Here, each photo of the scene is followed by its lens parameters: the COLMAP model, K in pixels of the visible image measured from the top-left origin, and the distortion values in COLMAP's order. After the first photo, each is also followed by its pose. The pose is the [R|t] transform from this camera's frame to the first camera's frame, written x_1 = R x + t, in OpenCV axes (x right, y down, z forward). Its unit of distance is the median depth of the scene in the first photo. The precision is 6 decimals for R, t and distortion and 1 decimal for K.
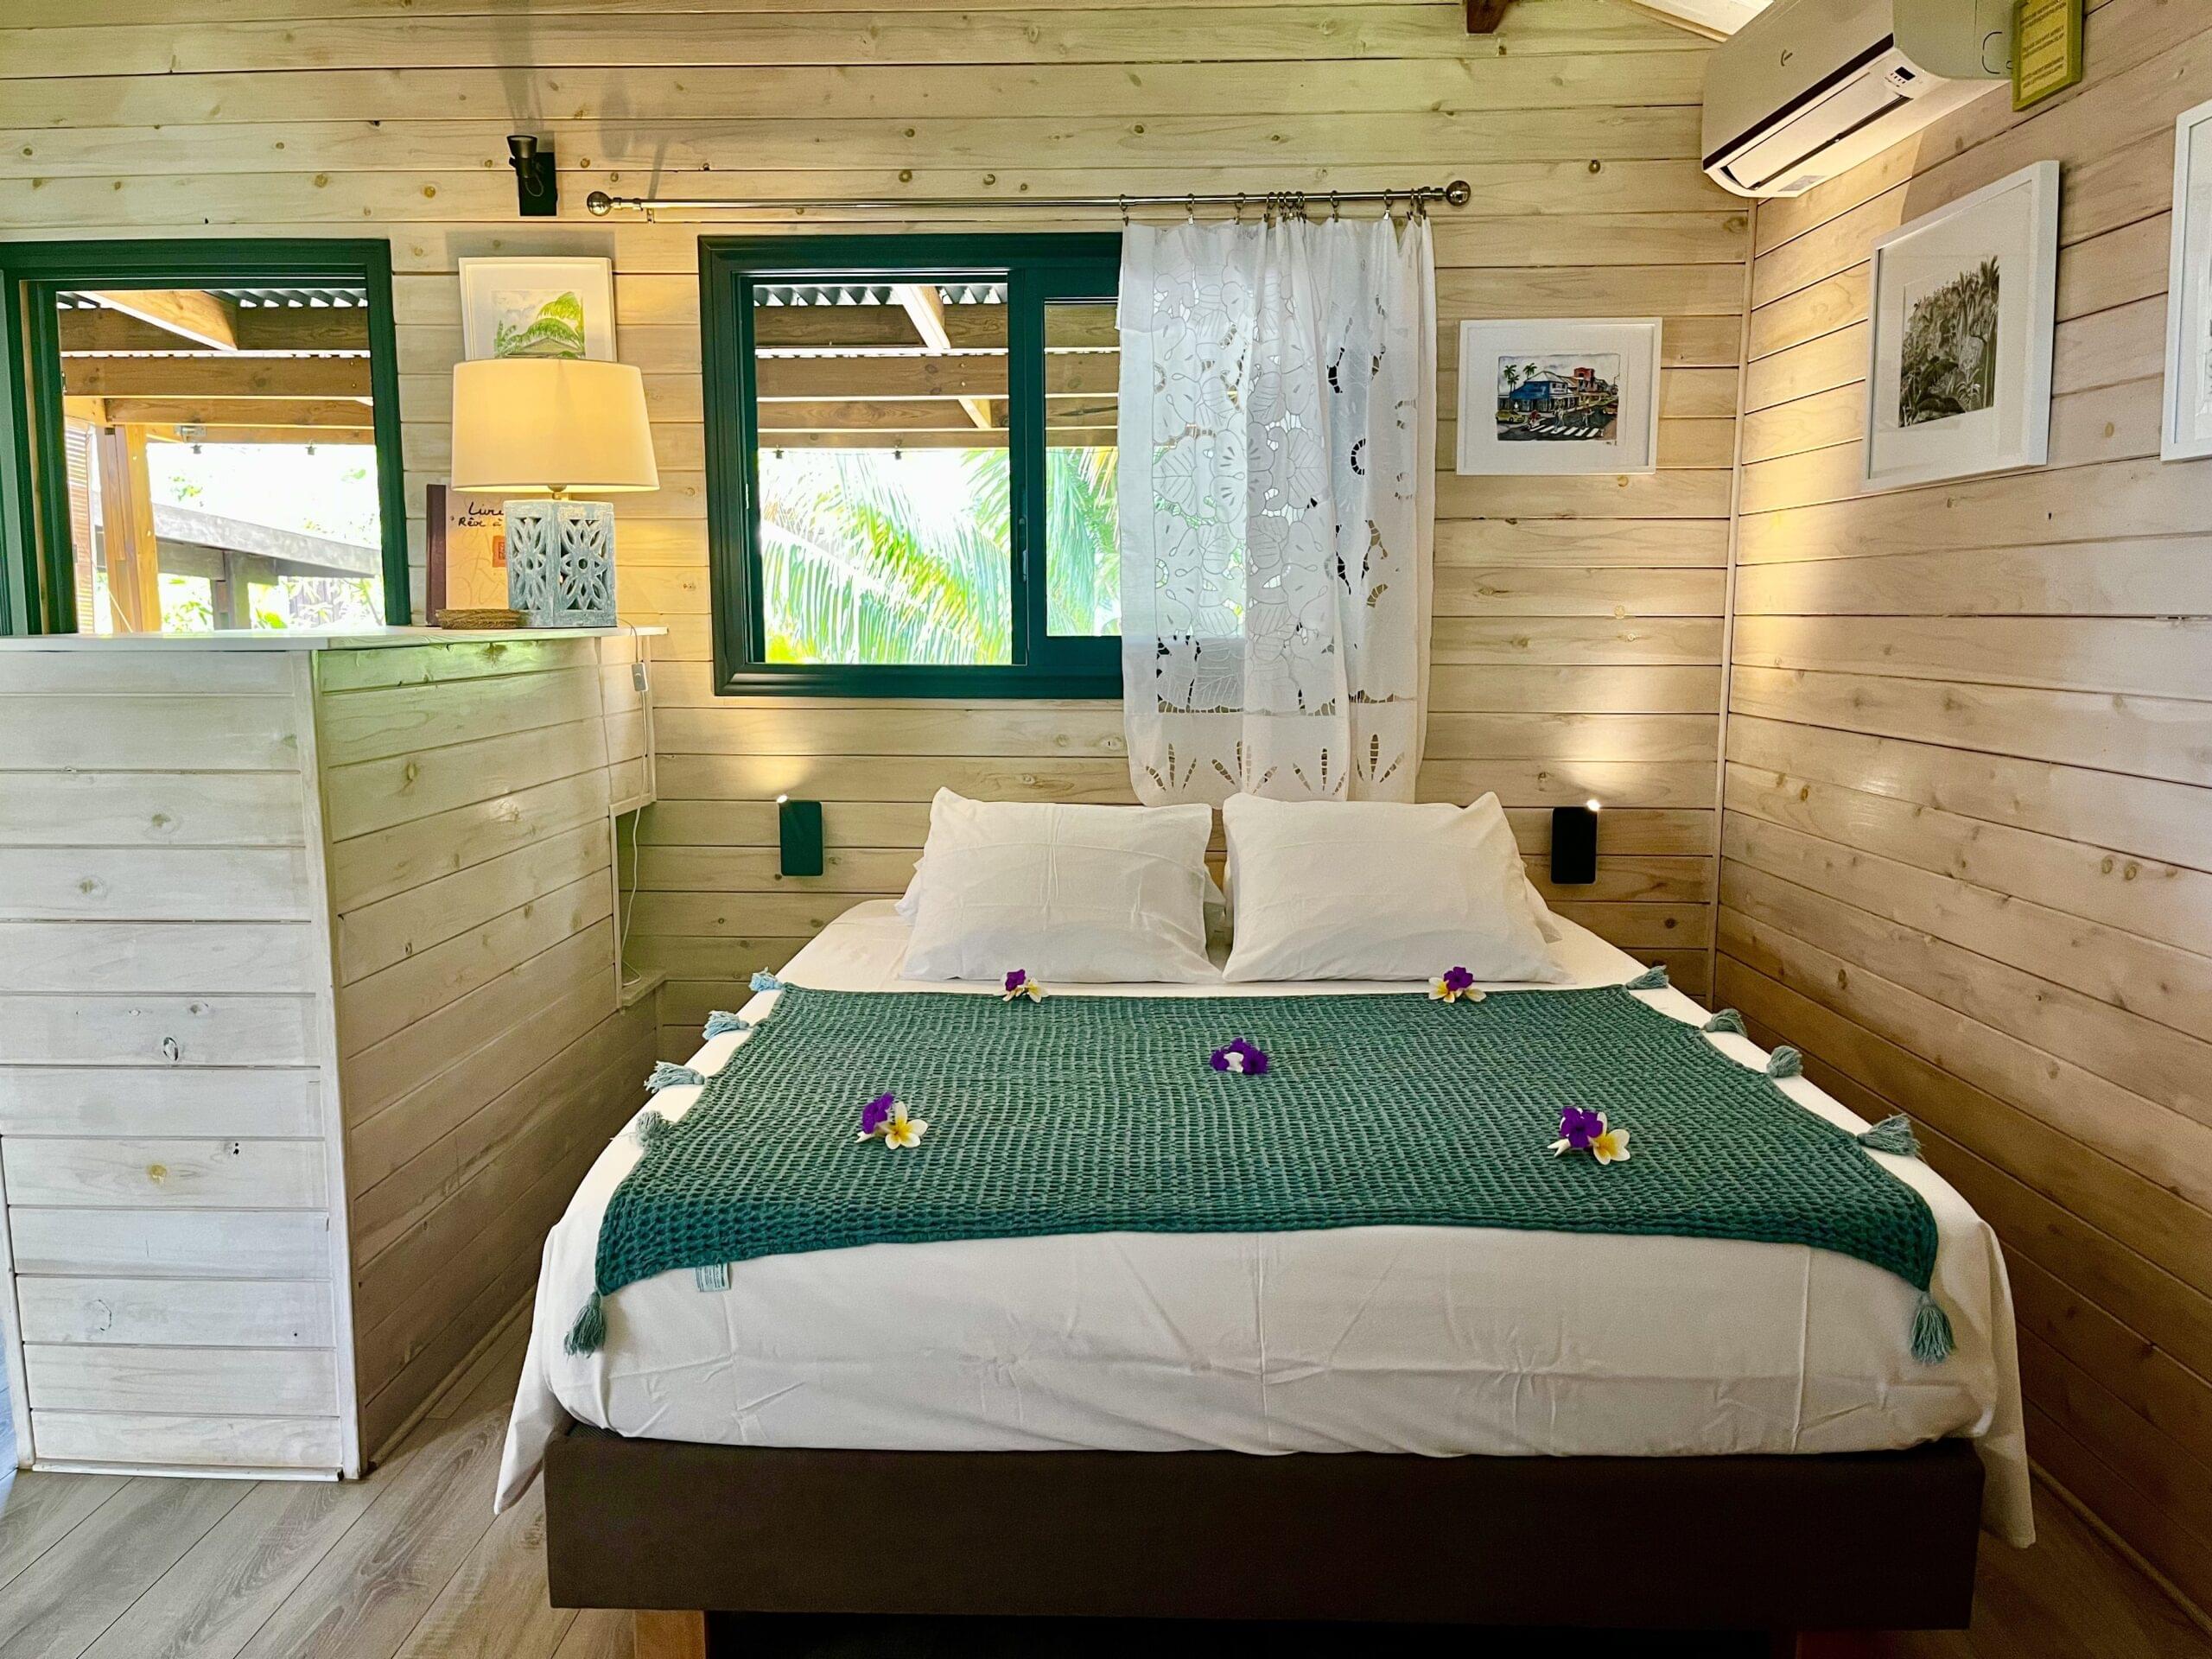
lens RADIAL K [[1677.0, 0, 1098.3], [0, 1677.0, 834.3], [0, 0, 1]] dist [0.059087, -0.088493]
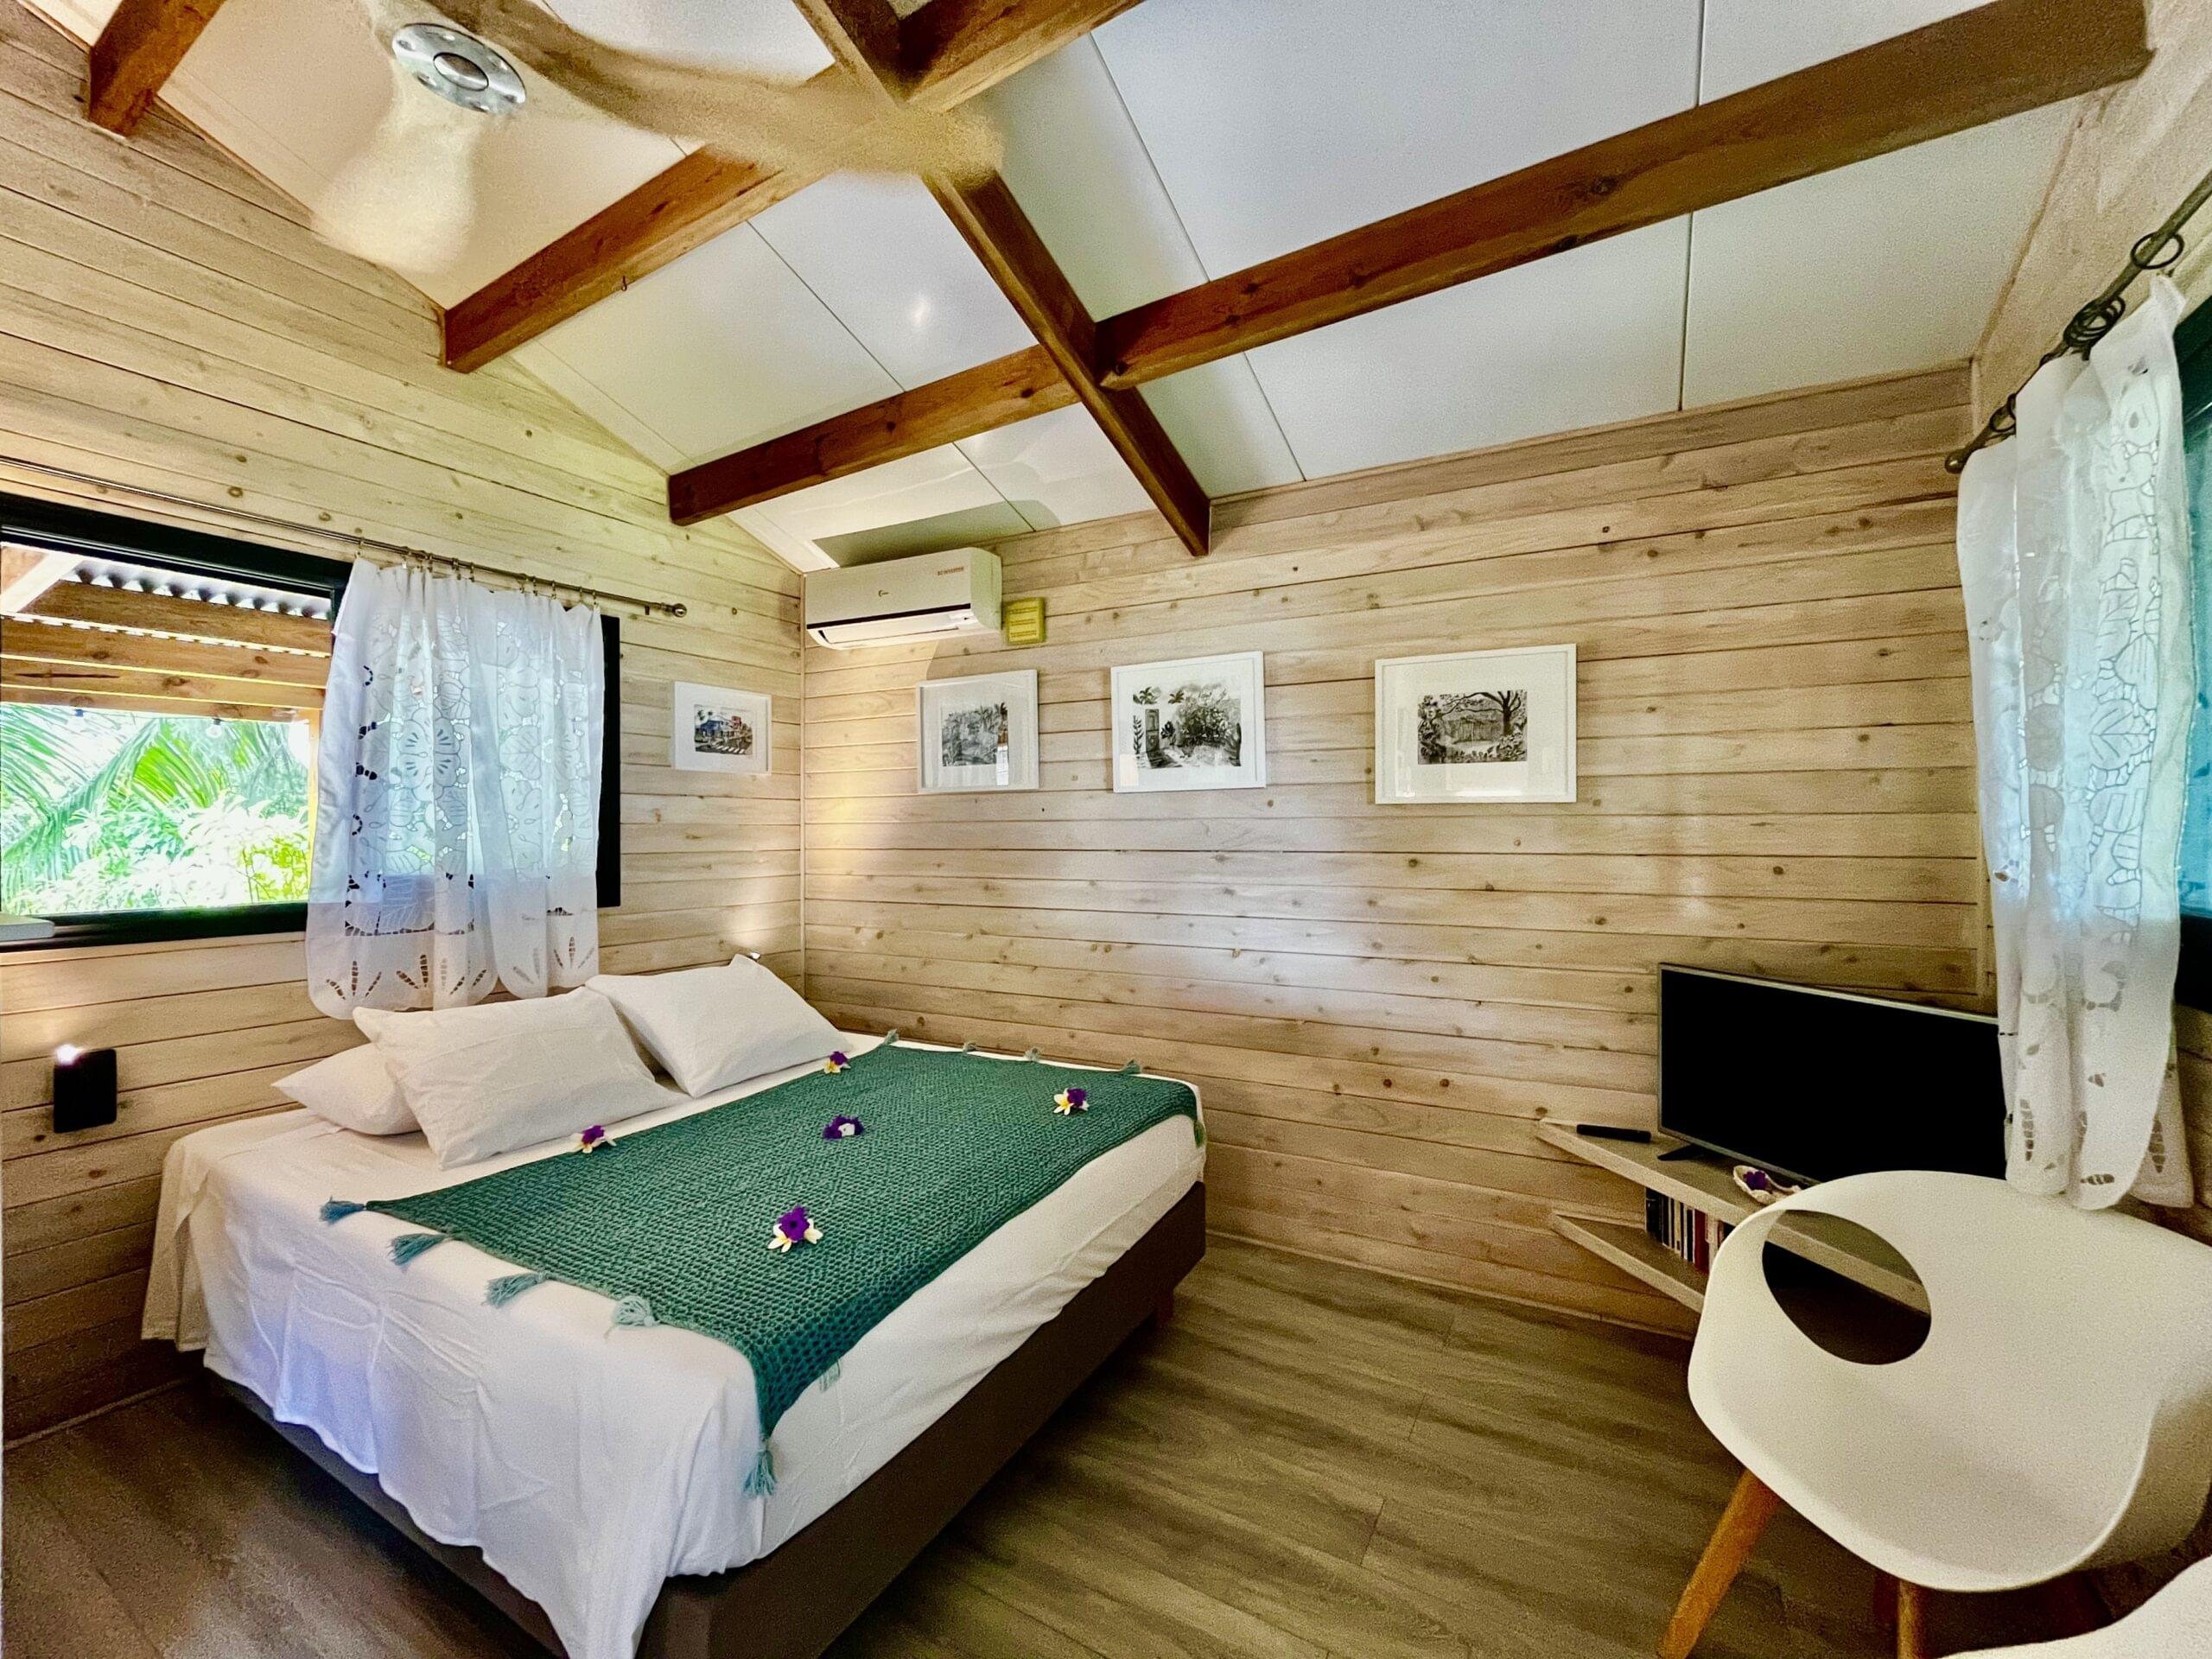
lens RADIAL K [[902.6, 0, 1099.3], [0, 902.6, 823.2], [0, 0, 1]] dist [-0.000250, -0.000400]
pose [[0.472598, 0.004110, 0.881269, -0.388056], [0.121119, 0.990197, -0.069570, -0.046591], [-0.872916, 0.139617, 0.467467, 0.219205]]
